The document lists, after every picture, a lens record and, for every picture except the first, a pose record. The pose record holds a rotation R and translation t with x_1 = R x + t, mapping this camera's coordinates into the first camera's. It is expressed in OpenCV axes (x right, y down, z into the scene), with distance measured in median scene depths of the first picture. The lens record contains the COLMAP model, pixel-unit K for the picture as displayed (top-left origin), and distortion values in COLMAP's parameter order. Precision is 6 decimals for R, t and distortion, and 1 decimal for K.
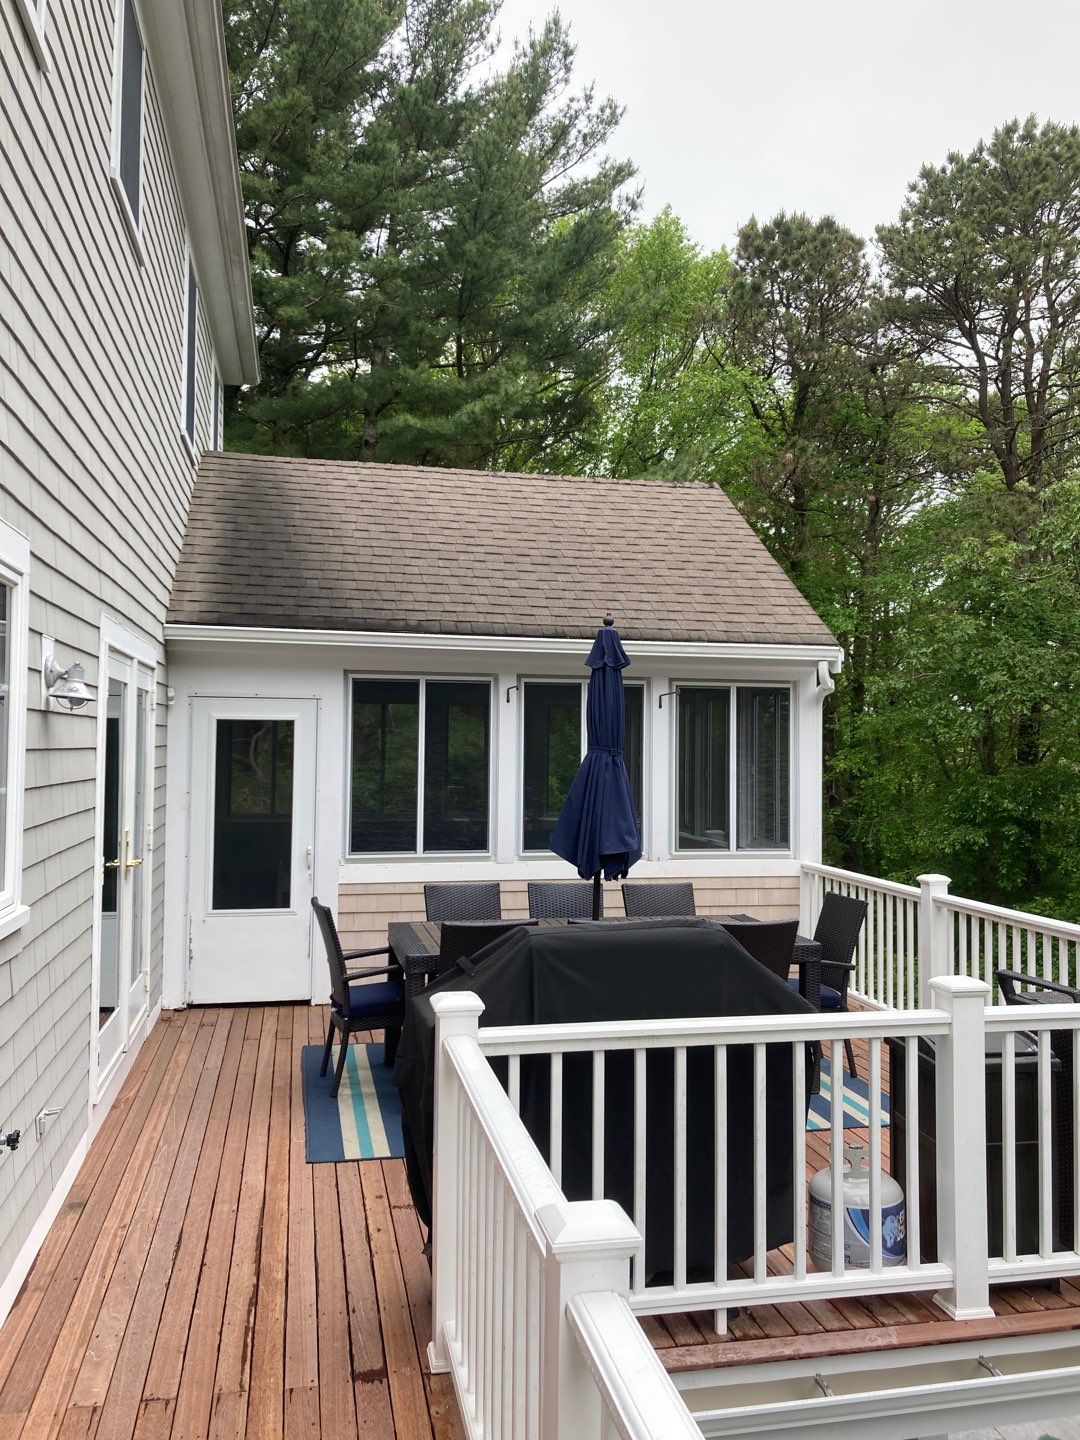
lens RADIAL K [[1125.2, 0, 535.5], [0, 1125.2, 699.2], [0, 0, 1]] dist [0.017798, -0.001014]
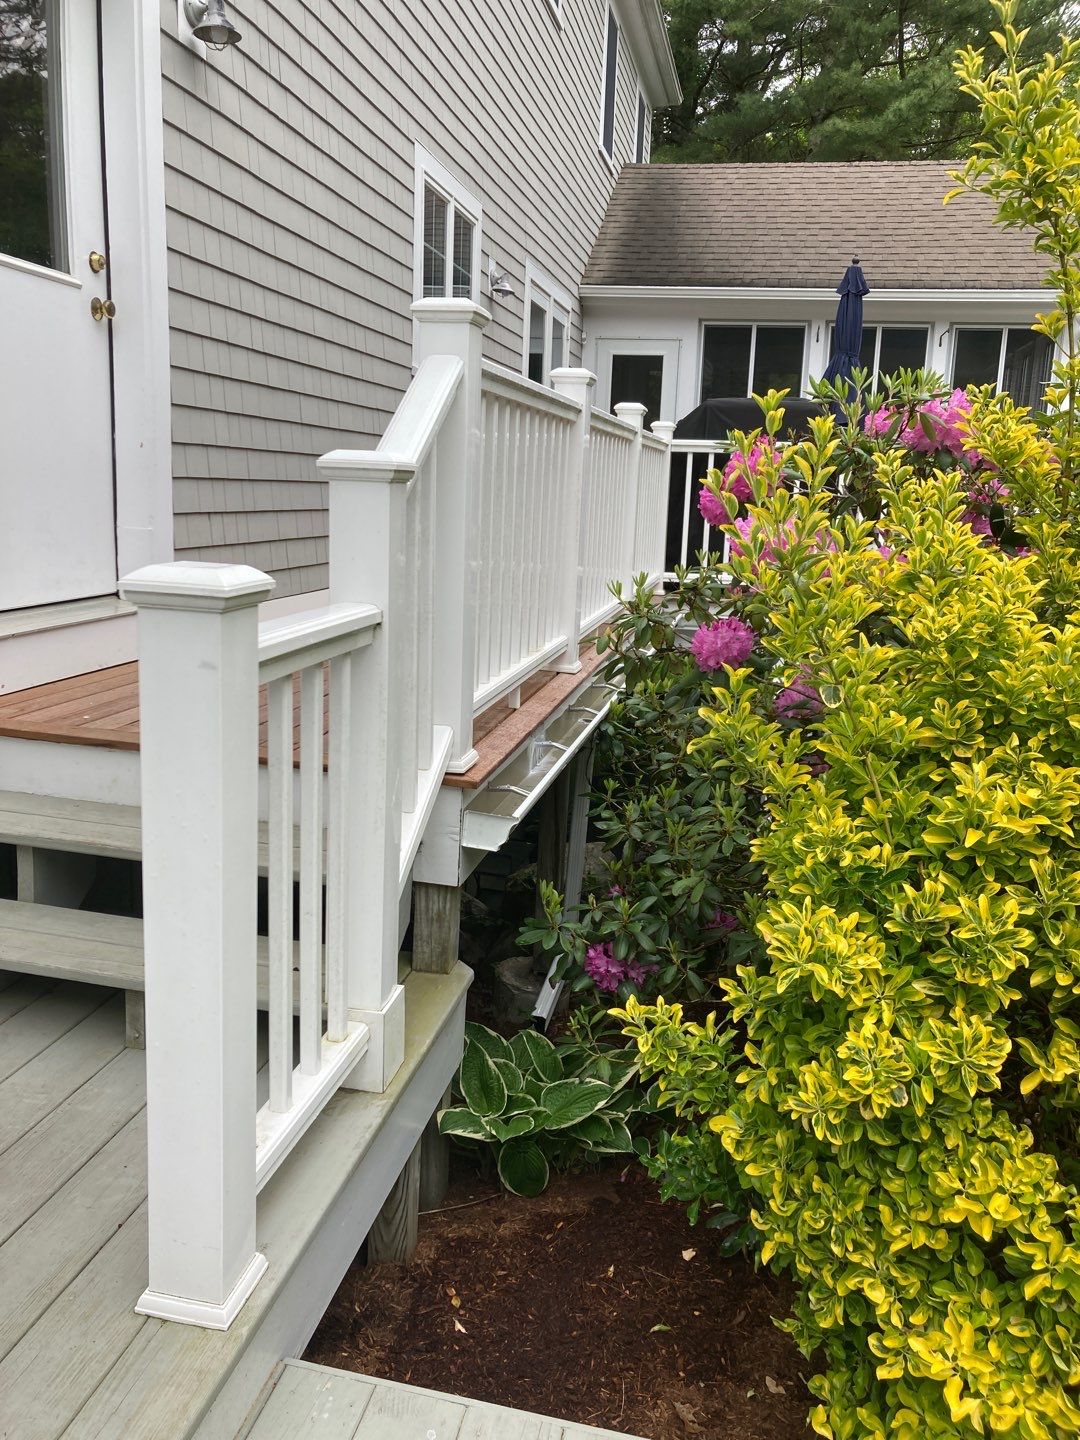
lens RADIAL K [[1125.2, 0, 535.5], [0, 1125.2, 699.2], [0, 0, 1]] dist [0.017798, -0.001014]
pose [[0.915612, 0.102532, -0.388769, 0.219263], [-0.015929, 0.975428, 0.219740, 0.119345], [0.401747, -0.195004, 0.894747, -0.408606]]
